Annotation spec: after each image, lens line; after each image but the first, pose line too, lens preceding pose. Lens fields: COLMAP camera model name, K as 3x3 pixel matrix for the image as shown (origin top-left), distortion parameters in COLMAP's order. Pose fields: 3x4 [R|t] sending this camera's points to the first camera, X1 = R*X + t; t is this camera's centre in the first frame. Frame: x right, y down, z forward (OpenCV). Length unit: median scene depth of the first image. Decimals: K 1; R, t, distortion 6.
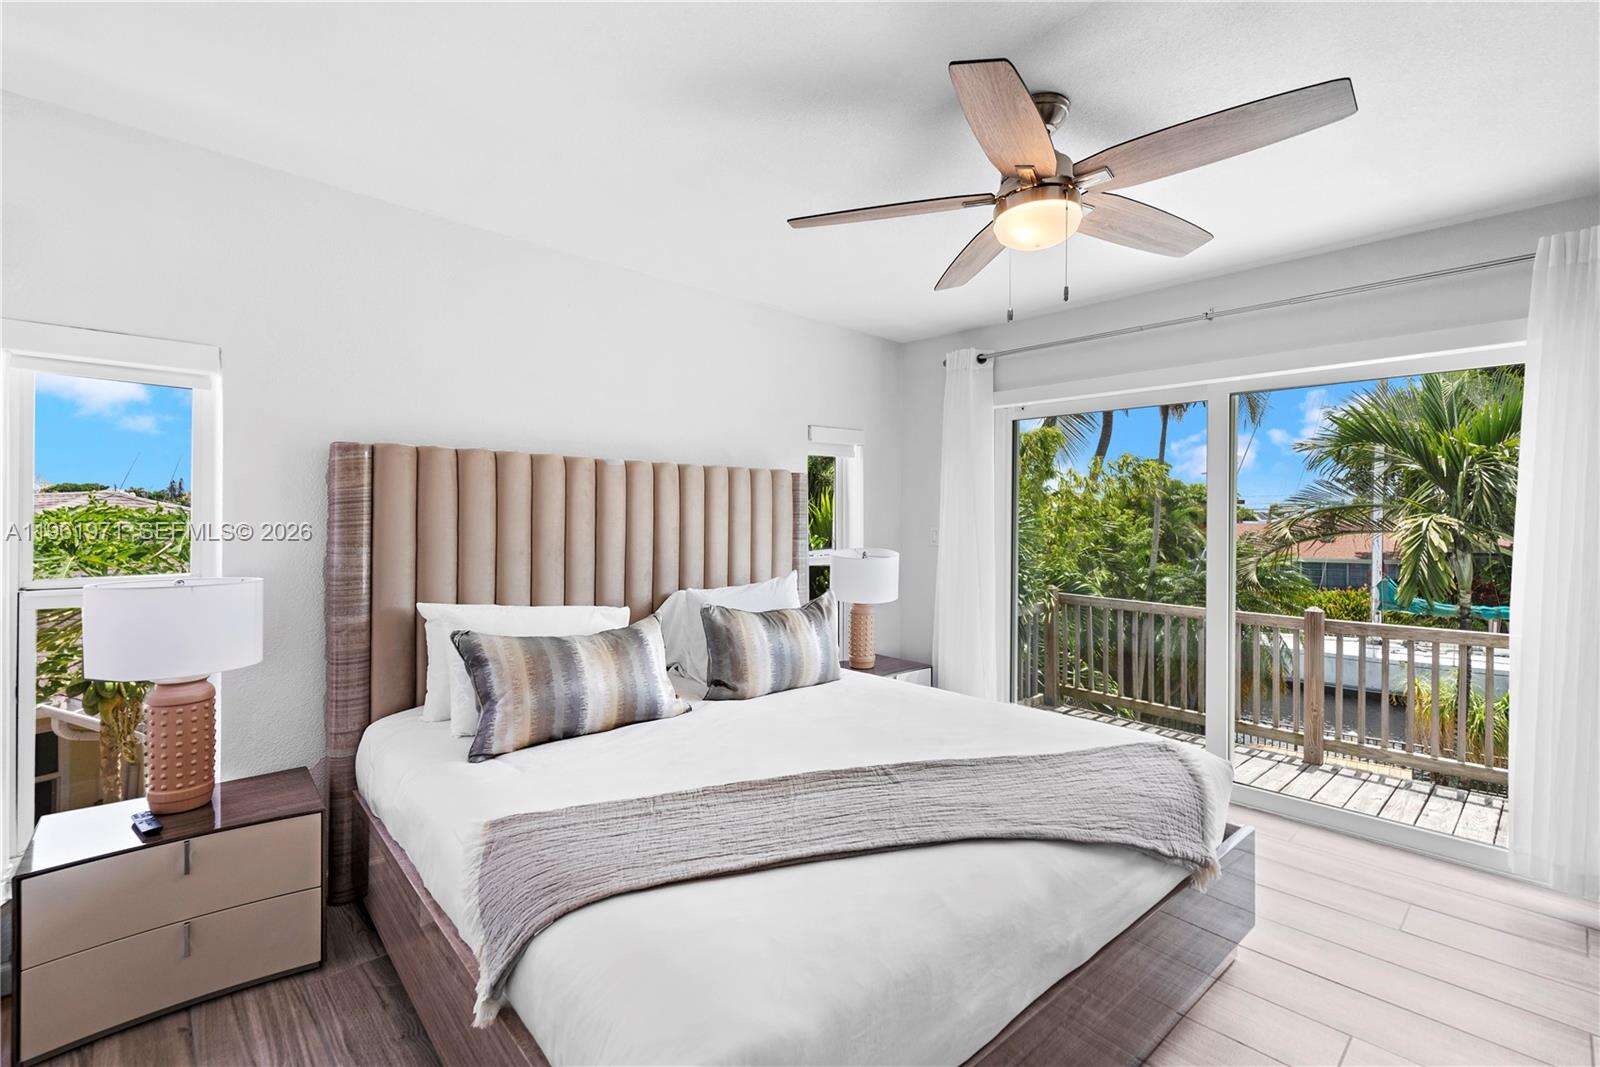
lens RADIAL K [[736.2, 0, 793.9], [0, 736.2, 527.1], [0, 0, 1]] dist [0.012019, -0.001821]
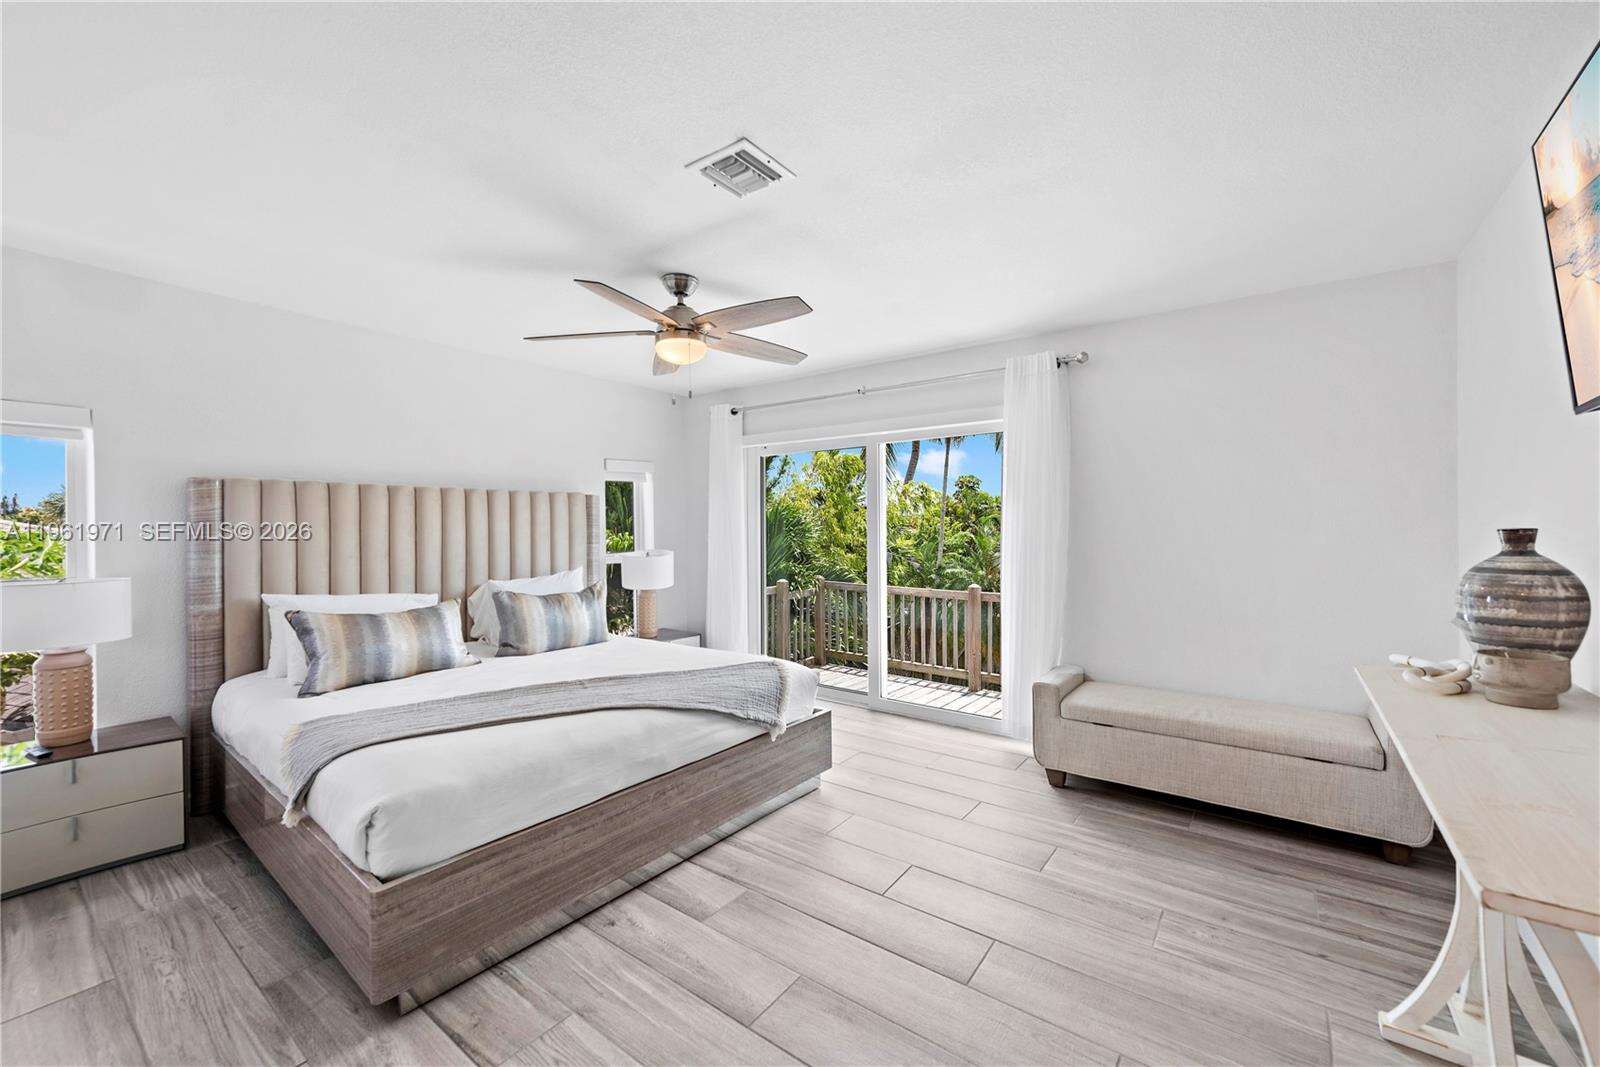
lens RADIAL K [[644.0, 0, 803.2], [0, 644.0, 534.4], [0, 0, 1]] dist [0.003668, -0.001107]
pose [[0.981399, -0.015018, 0.191390, 0.261931], [0.014968, 0.999887, 0.001707, 0.004779], [-0.191394, 0.001189, 0.981513, -0.388430]]
